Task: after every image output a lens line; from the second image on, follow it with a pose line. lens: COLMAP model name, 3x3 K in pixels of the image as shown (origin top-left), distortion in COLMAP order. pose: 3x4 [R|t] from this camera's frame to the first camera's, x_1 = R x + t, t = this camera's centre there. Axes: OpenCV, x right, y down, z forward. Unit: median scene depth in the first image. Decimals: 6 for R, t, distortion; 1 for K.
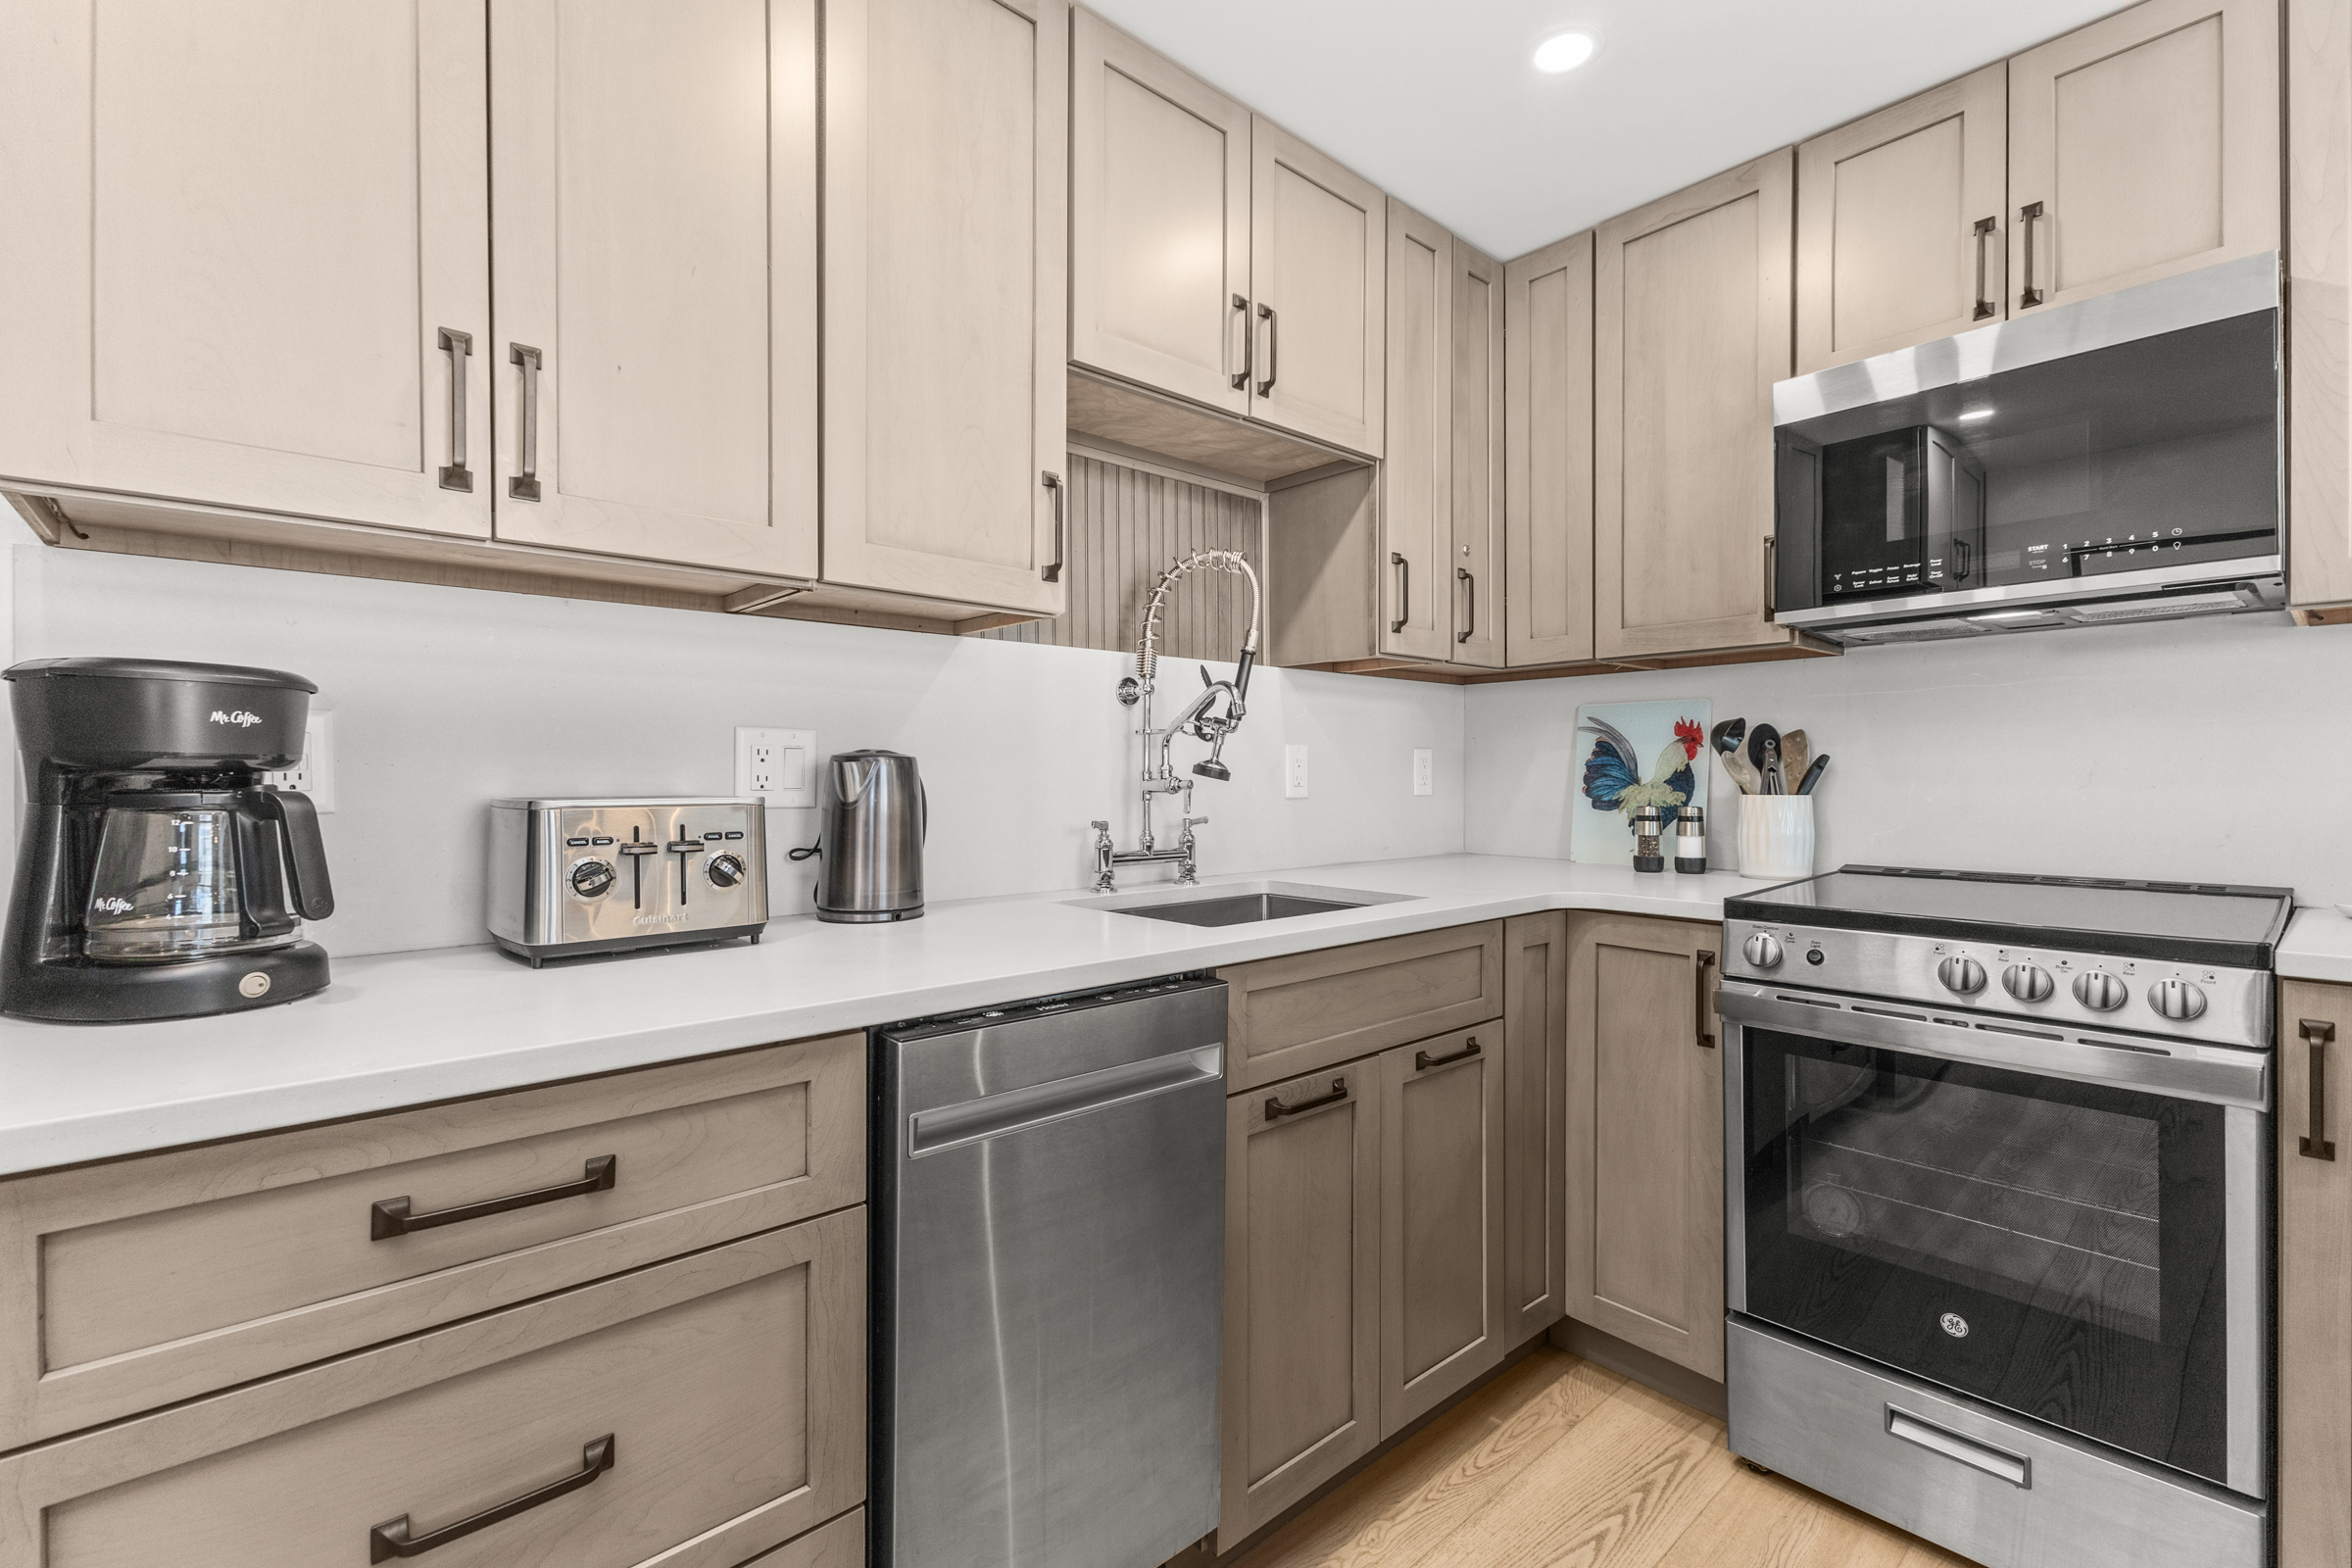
lens RADIAL K [[1026.3, 0, 1176.0], [0, 1026.3, 784.0], [0, 0, 1]] dist [0.011253, -0.005616]
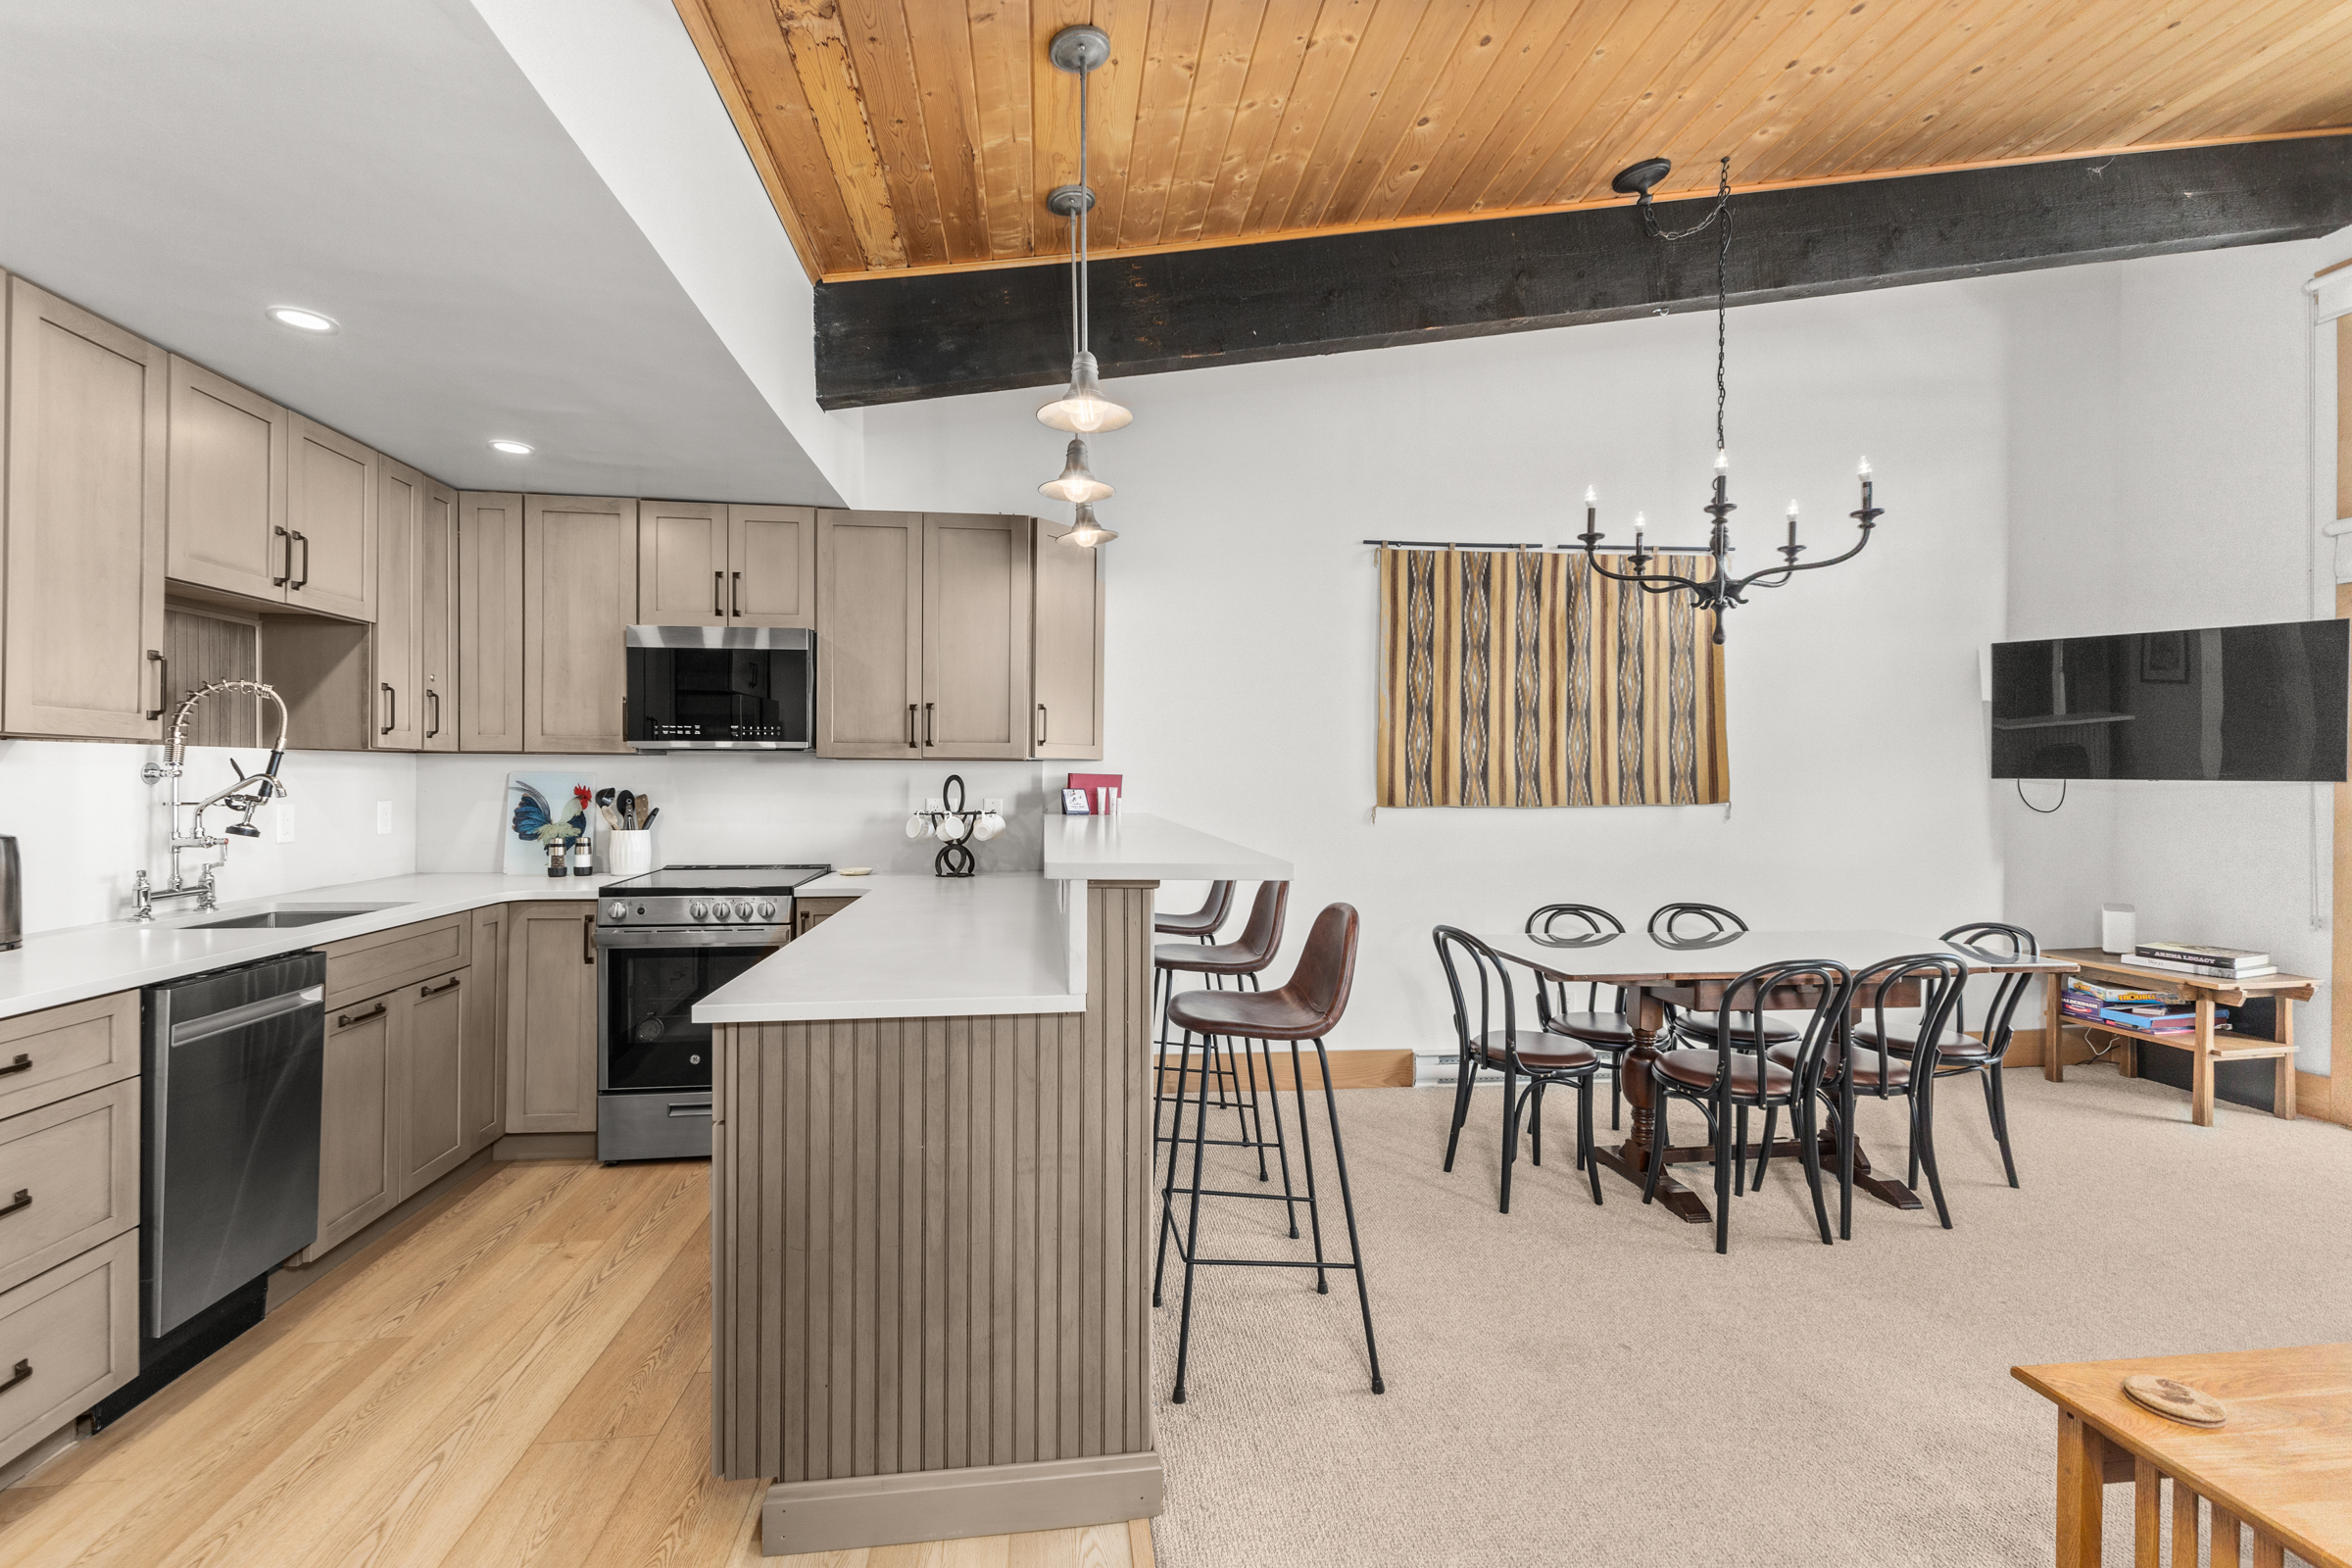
lens RADIAL K [[1035.4, 0, 1172.7], [0, 1035.4, 779.9], [0, 0, 1]] dist [0.019600, -0.007089]
pose [[0.566577, 0.002075, 0.824006, -0.440994], [-0.000108, 0.999997, -0.002444, -0.081444], [-0.824009, 0.001295, 0.566575, -0.935534]]
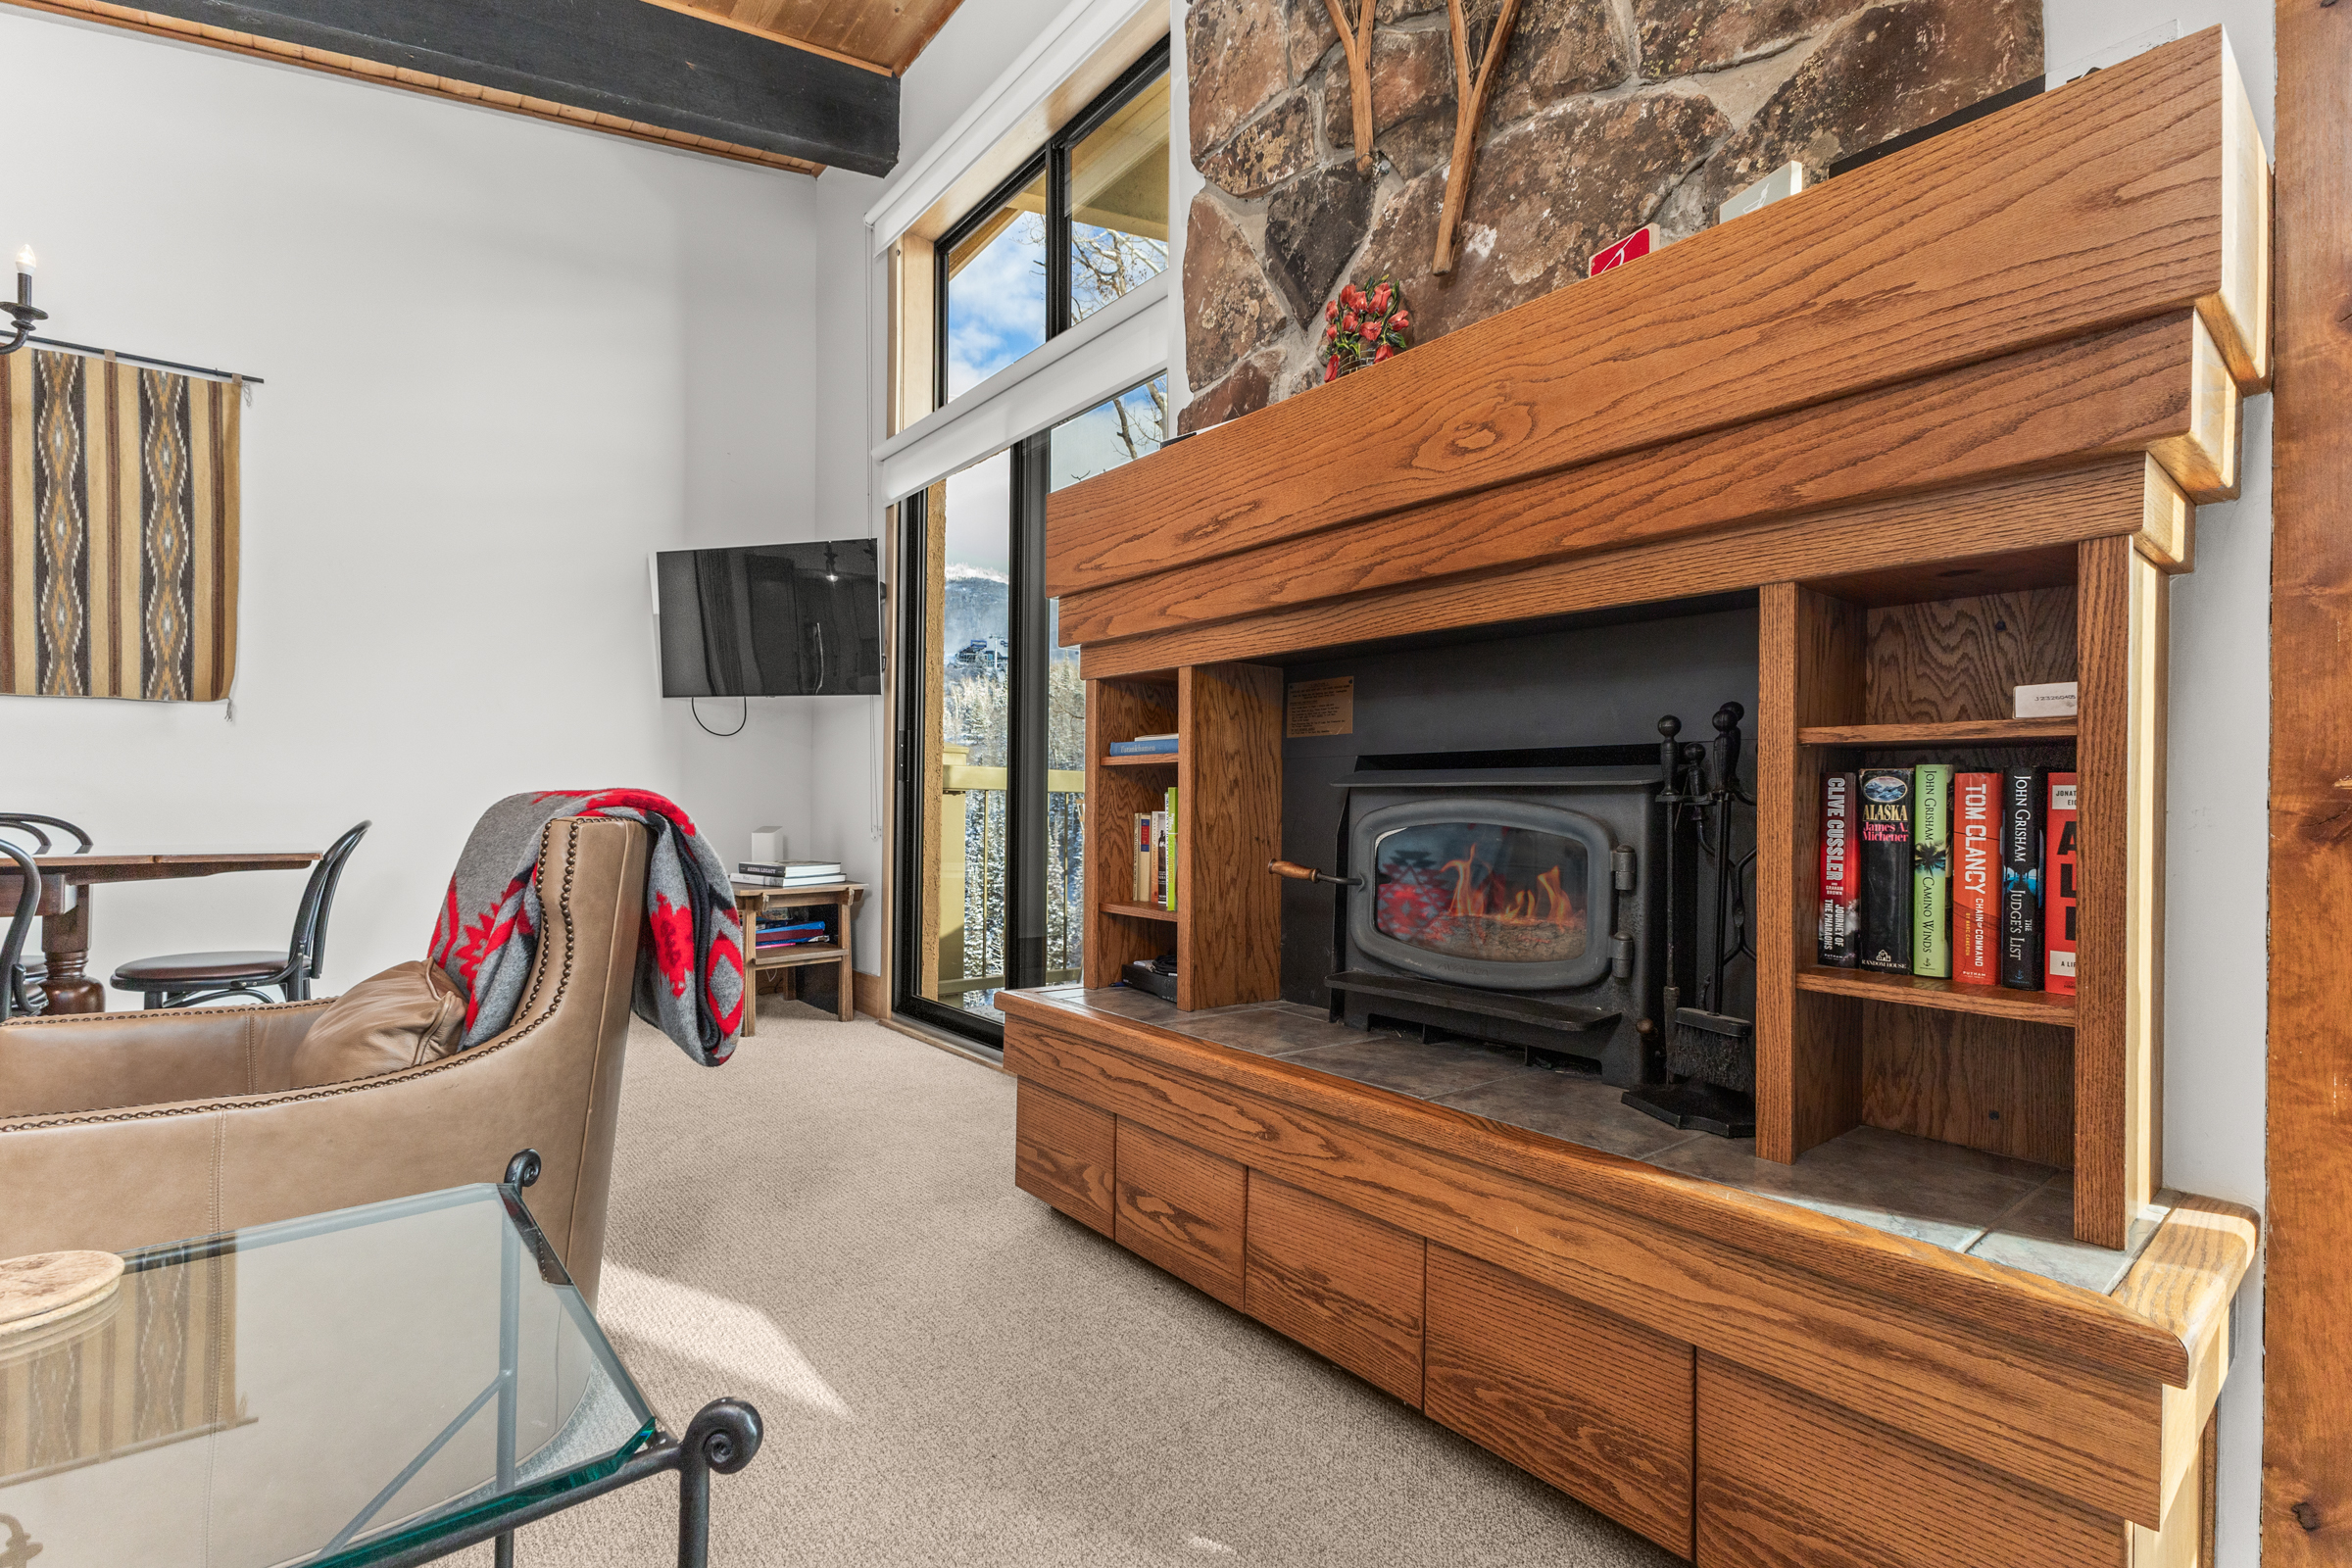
lens RADIAL K [[1055.6, 0, 1180.8], [0, 1055.6, 801.2], [0, 0, 1]] dist [0.017114, -0.004913]
pose [[0.039605, 0.003882, 0.999208, 0.386175], [-0.002216, 0.999990, -0.003797, 0.145052], [-0.999213, -0.002064, 0.039613, -2.370405]]
